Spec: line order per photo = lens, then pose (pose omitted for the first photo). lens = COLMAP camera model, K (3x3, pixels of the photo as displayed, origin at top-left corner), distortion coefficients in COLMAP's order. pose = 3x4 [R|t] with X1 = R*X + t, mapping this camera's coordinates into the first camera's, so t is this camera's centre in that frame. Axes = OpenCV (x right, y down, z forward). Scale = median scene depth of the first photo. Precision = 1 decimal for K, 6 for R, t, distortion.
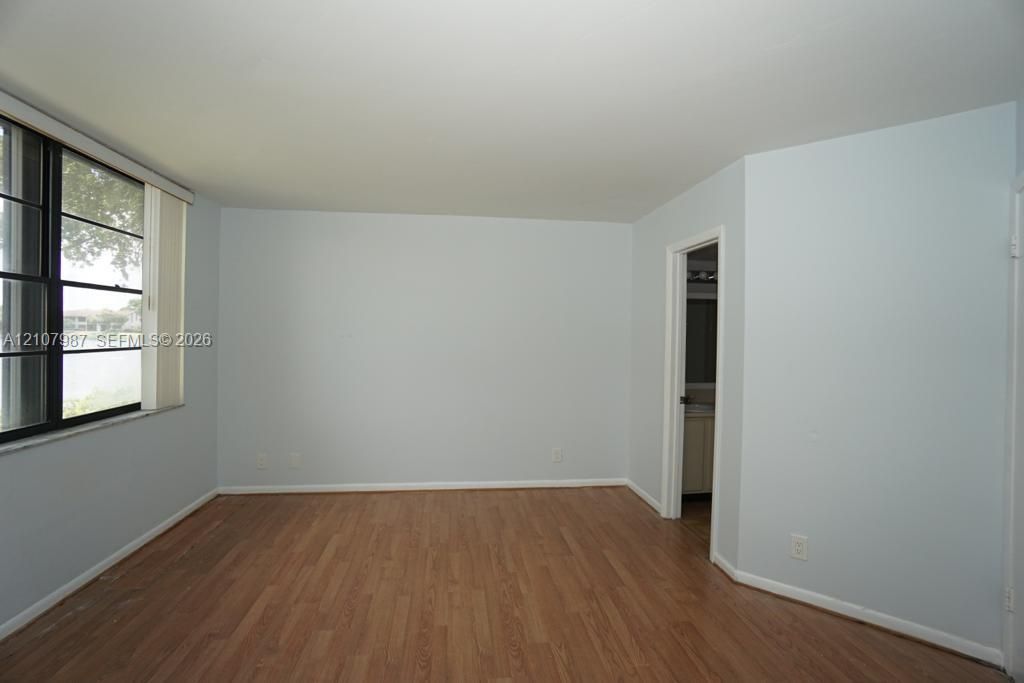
lens RADIAL K [[451.0, 0, 505.7], [0, 451.0, 339.7], [0, 0, 1]] dist [-0.041065, 0.006769]
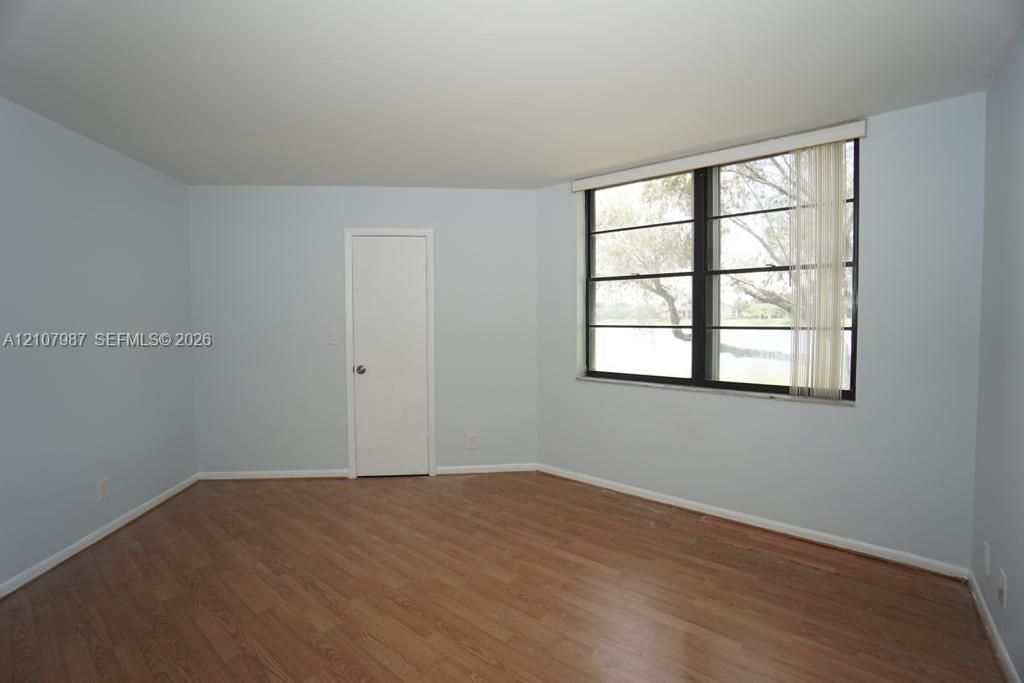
lens RADIAL K [[451.0, 0, 510.9], [0, 451.0, 335.9], [0, 0, 1]] dist [-0.041065, 0.006769]
pose [[-0.720165, 0.015877, -0.693622, 0.283468], [-0.015254, 0.999134, 0.038707, 0.010089], [0.693636, 0.038456, -0.719299, 1.431513]]
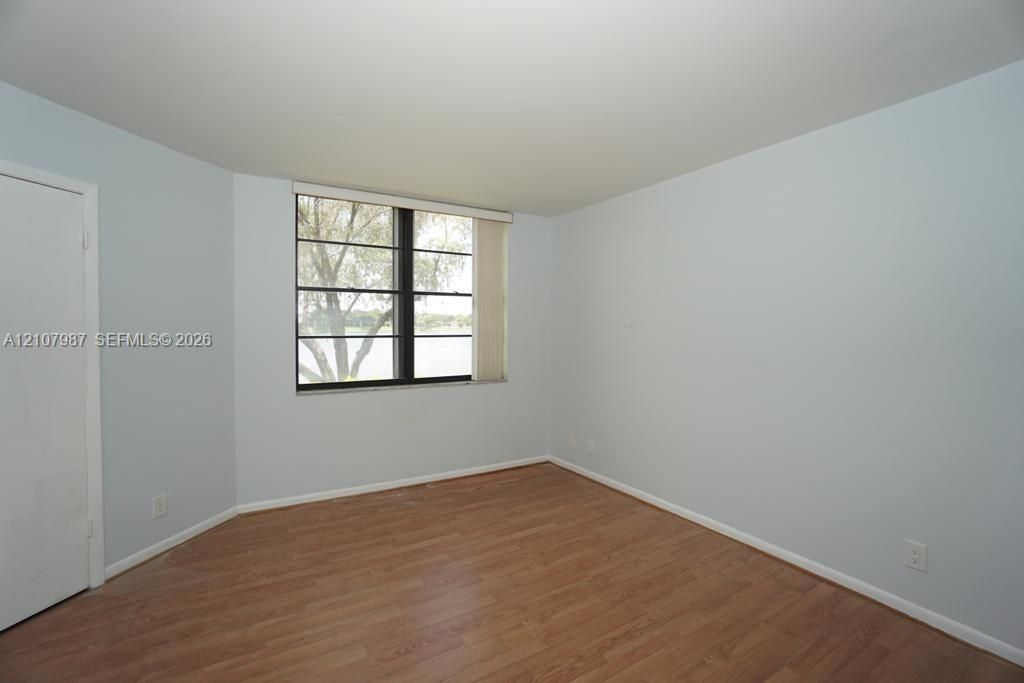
lens RADIAL K [[451.0, 0, 508.0], [0, 451.0, 334.8], [0, 0, 1]] dist [-0.041065, 0.006769]
pose [[0.407312, 0.002823, -0.913285, 0.592468], [-0.008410, 0.999964, -0.000660, 0.019300], [0.913250, 0.007950, 0.407321, 0.591914]]
